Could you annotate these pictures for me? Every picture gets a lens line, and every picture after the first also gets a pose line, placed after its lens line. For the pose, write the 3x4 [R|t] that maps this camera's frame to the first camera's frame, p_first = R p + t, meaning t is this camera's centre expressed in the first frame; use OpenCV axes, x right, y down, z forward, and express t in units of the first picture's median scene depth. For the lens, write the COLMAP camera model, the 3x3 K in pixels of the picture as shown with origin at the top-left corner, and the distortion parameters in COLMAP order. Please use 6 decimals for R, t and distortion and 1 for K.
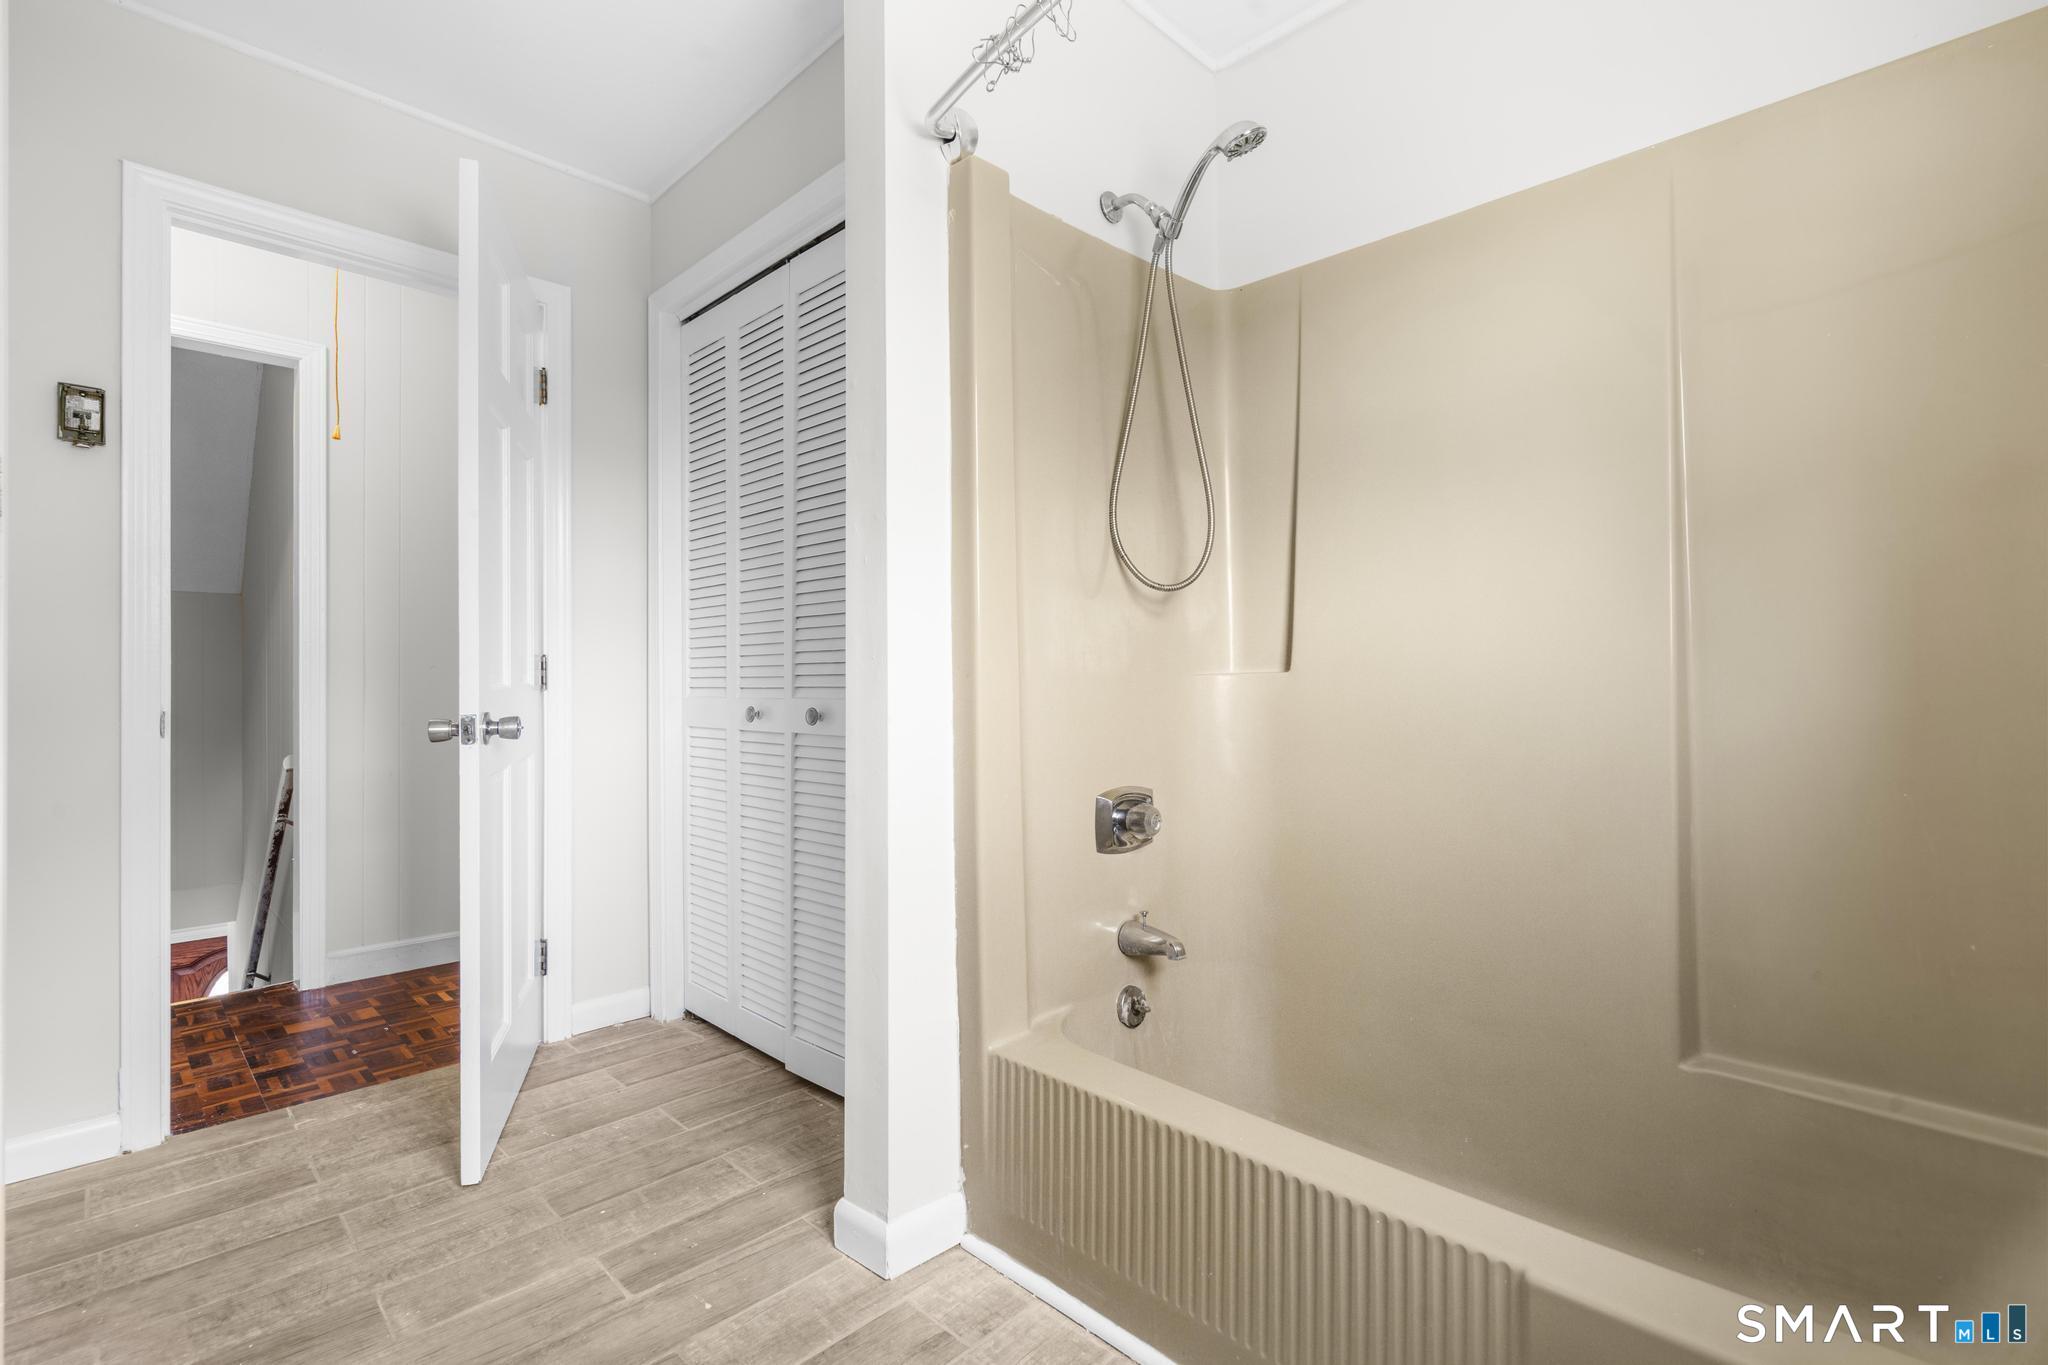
lens RADIAL K [[936.8, 0, 1027.5], [0, 936.8, 672.3], [0, 0, 1]] dist [-0.007506, 0.004196]
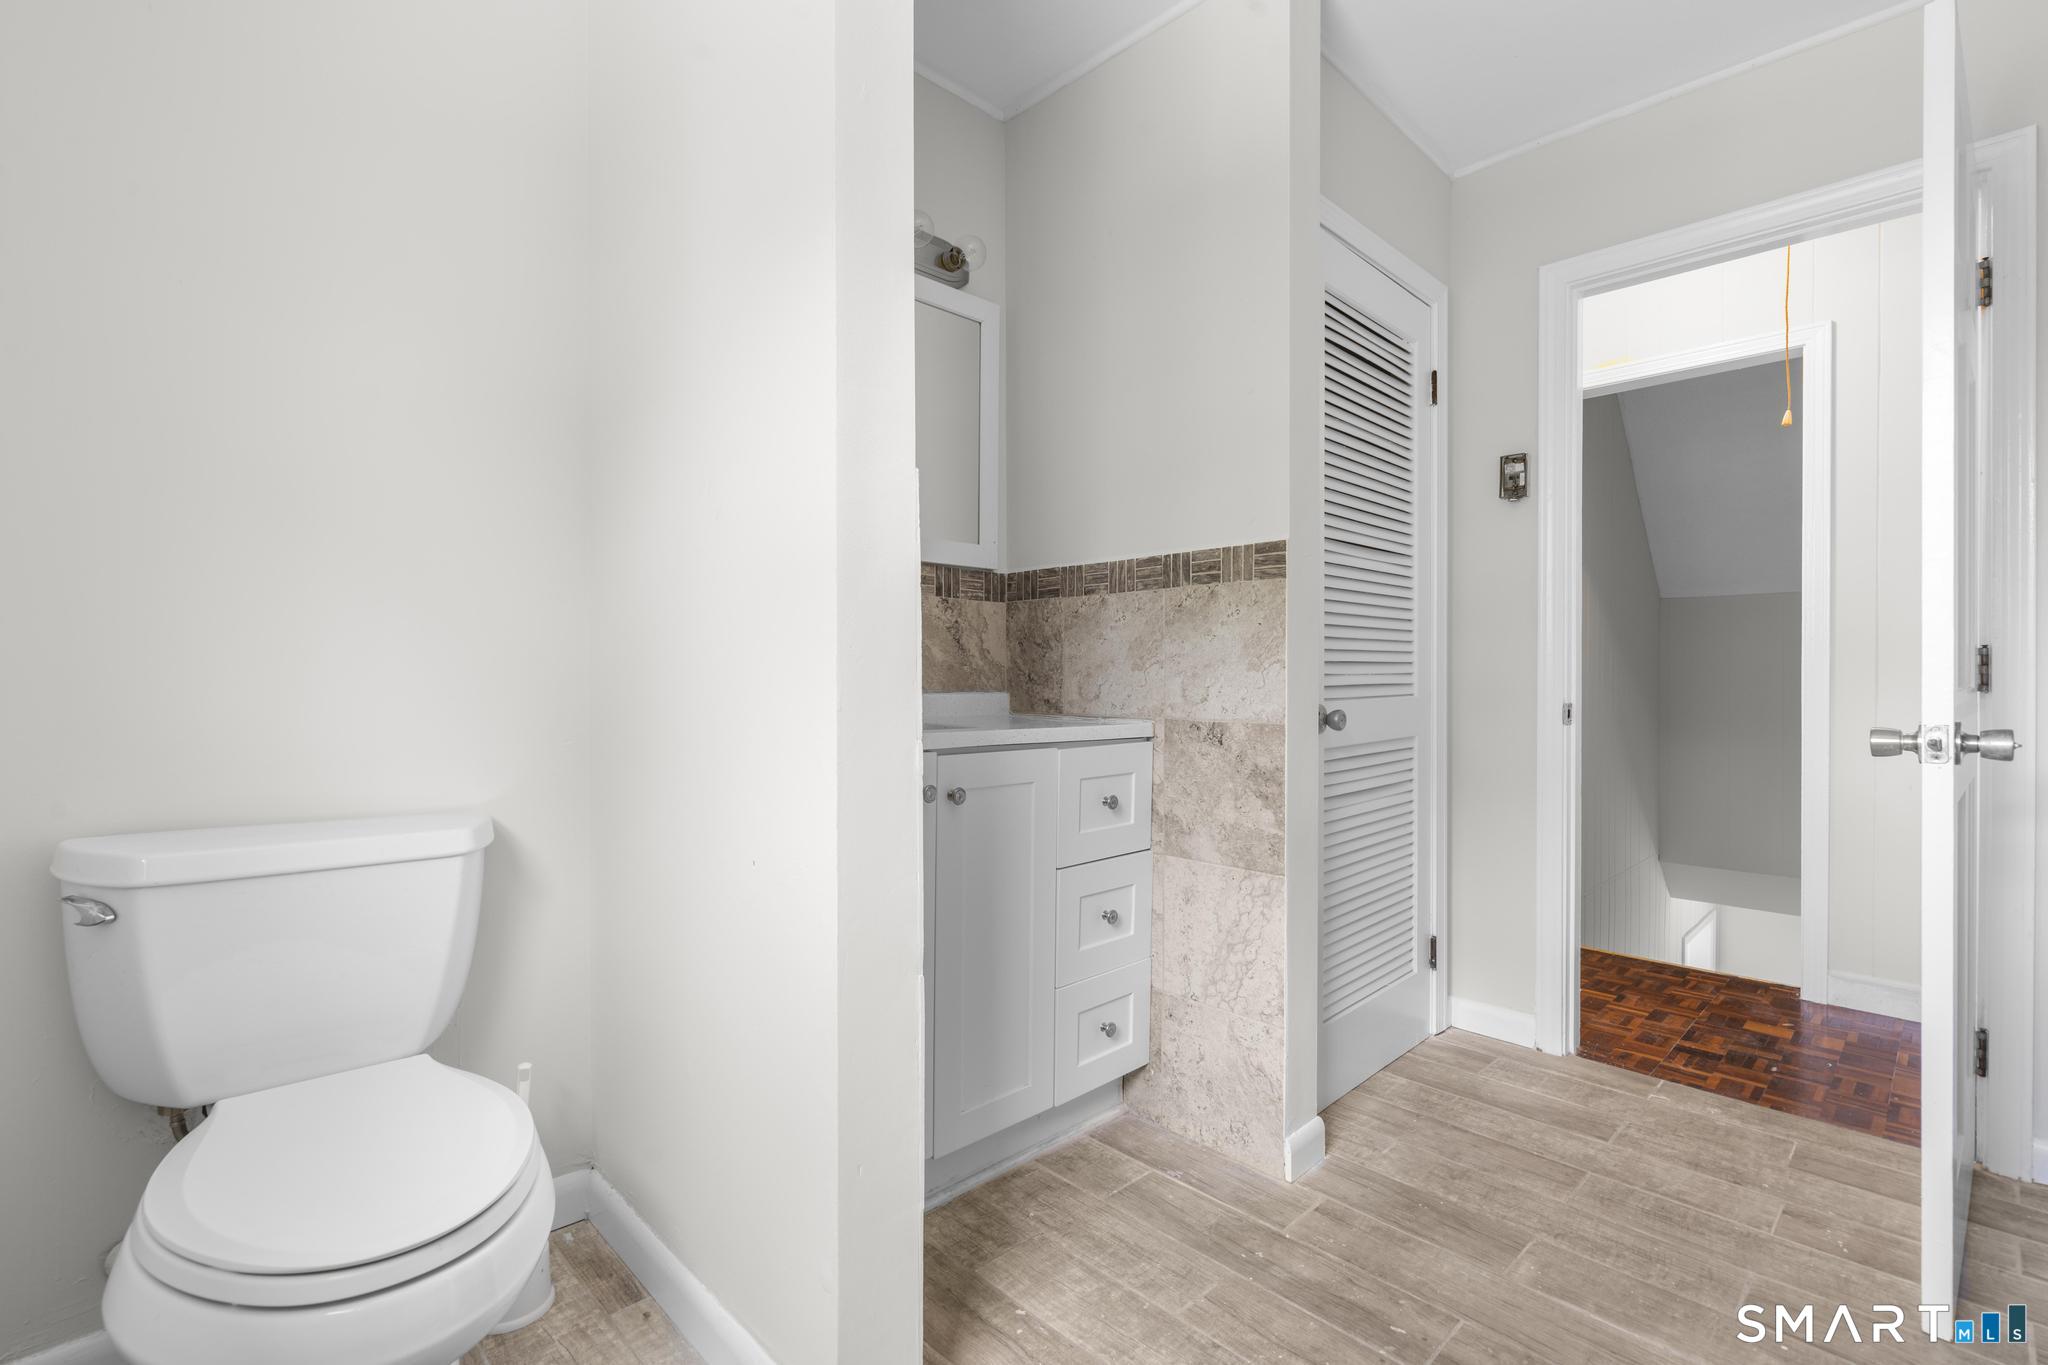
lens RADIAL K [[936.8, 0, 1028.4], [0, 936.8, 684.0], [0, 0, 1]] dist [-0.007506, 0.004196]
pose [[-0.020522, 0.014778, -0.999680, 0.319841], [0.001485, 0.999890, 0.014751, -0.003646], [0.999788, -0.001182, -0.020542, 0.336400]]
